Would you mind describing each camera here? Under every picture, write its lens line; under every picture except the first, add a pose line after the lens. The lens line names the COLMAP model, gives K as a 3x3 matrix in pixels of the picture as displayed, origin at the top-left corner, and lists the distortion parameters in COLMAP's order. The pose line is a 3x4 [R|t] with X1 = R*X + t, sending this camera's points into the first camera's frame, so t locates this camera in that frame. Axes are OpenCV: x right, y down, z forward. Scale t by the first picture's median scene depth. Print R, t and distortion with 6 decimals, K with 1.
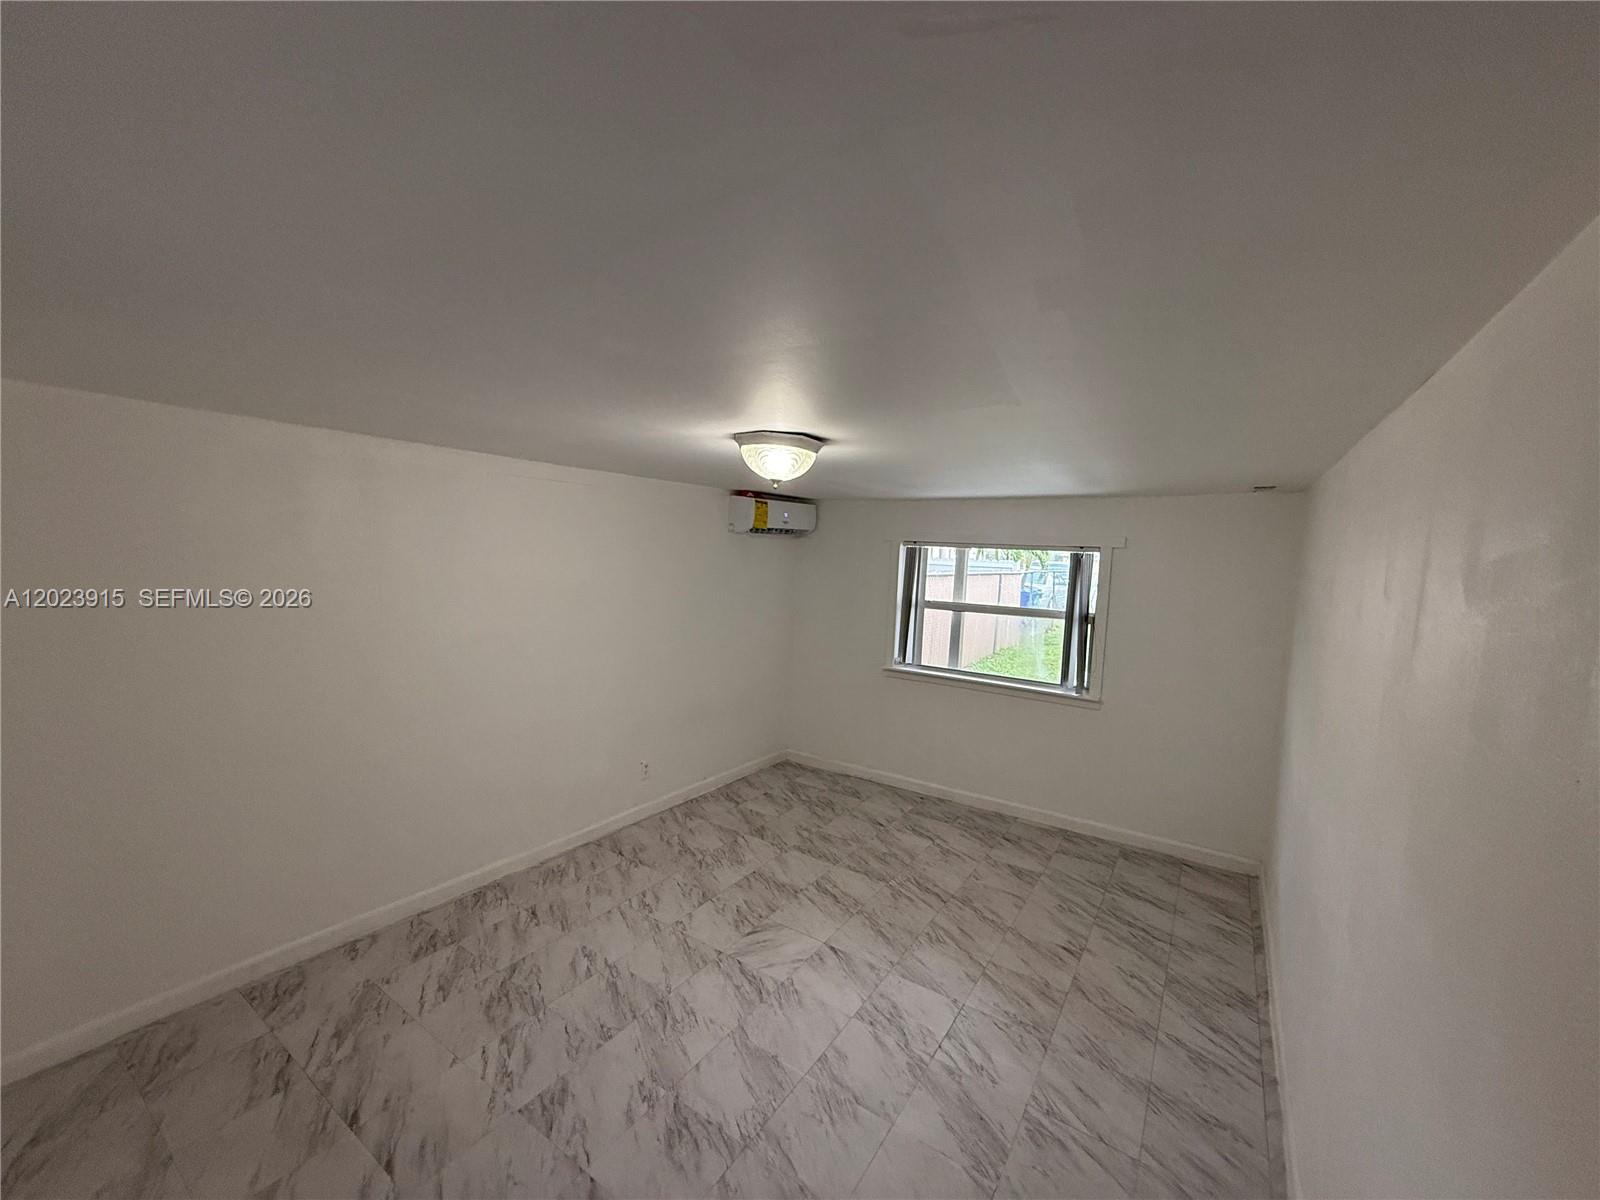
lens RADIAL K [[636.4, 0, 799.3], [0, 636.4, 595.1], [0, 0, 1]] dist [-0.000266, -0.000100]
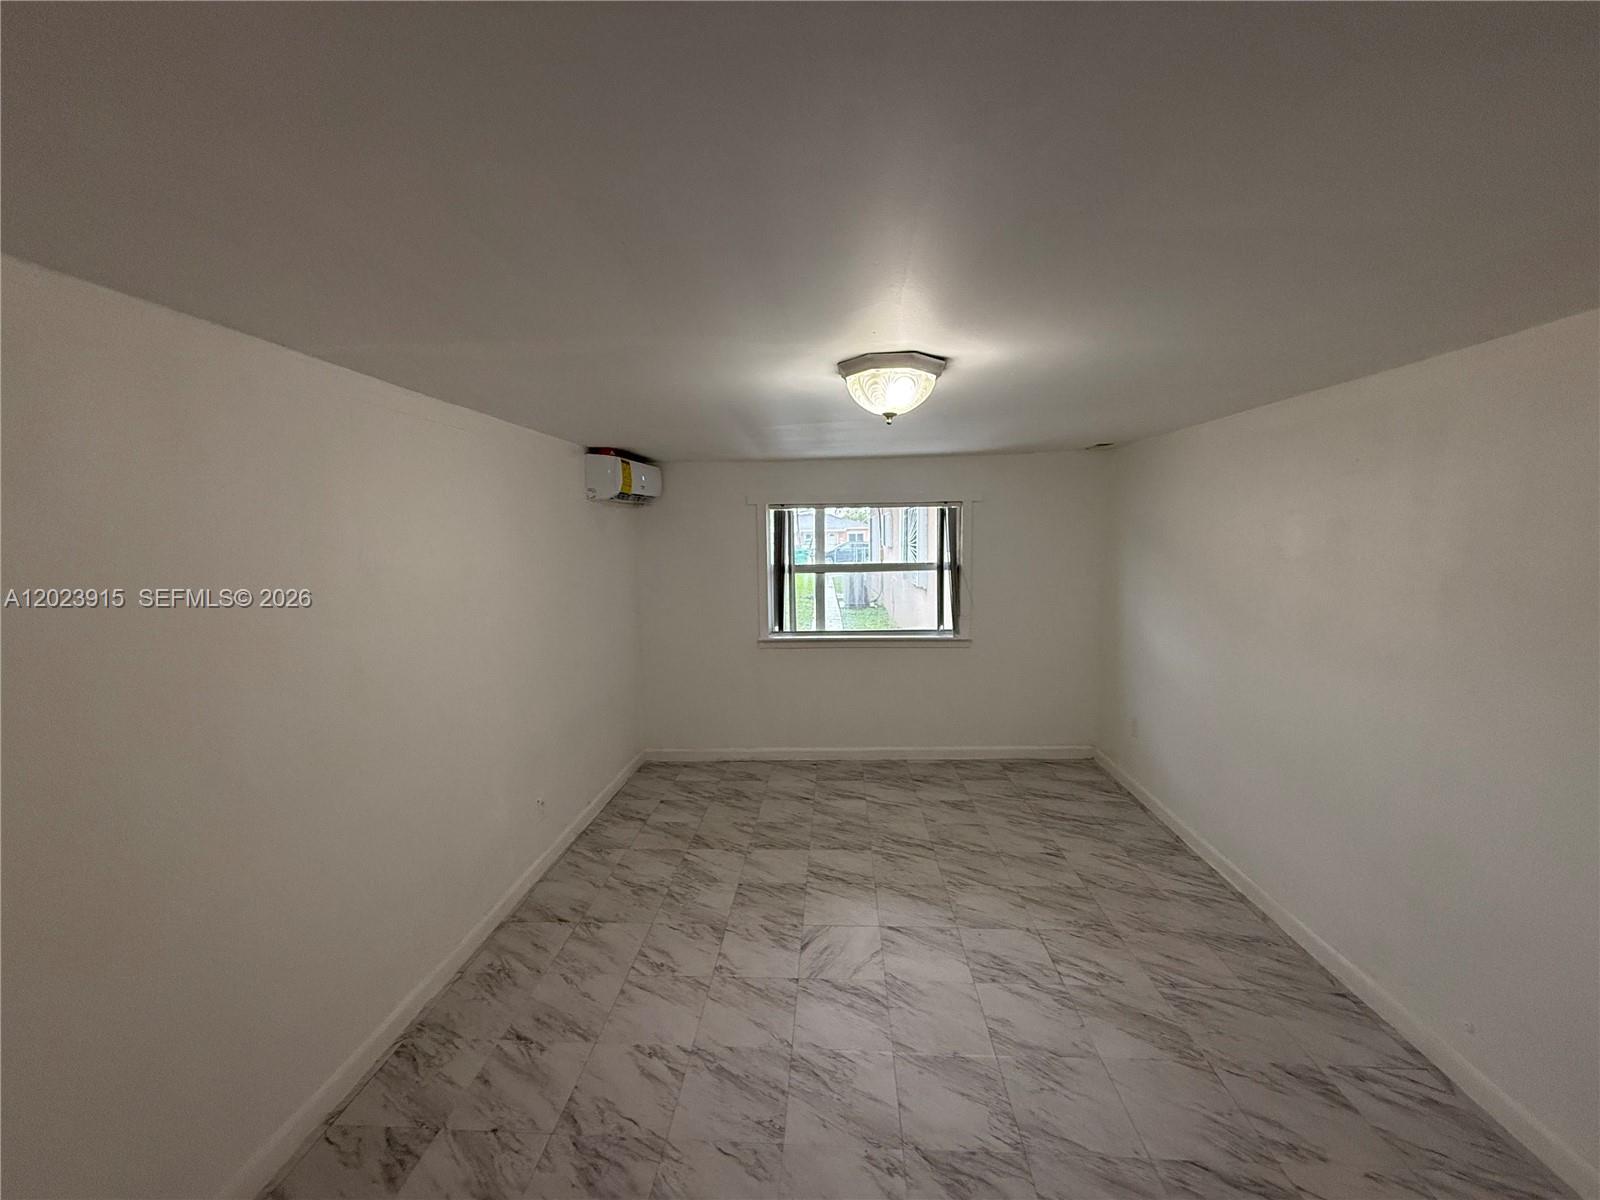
lens RADIAL K [[636.4, 0, 801.3], [0, 636.4, 605.6], [0, 0, 1]] dist [-0.000266, -0.000100]
pose [[0.861412, -0.111597, 0.495495, -0.424978], [0.087277, 0.993575, 0.072046, 0.001056], [-0.500352, -0.018816, 0.865618, 0.232571]]
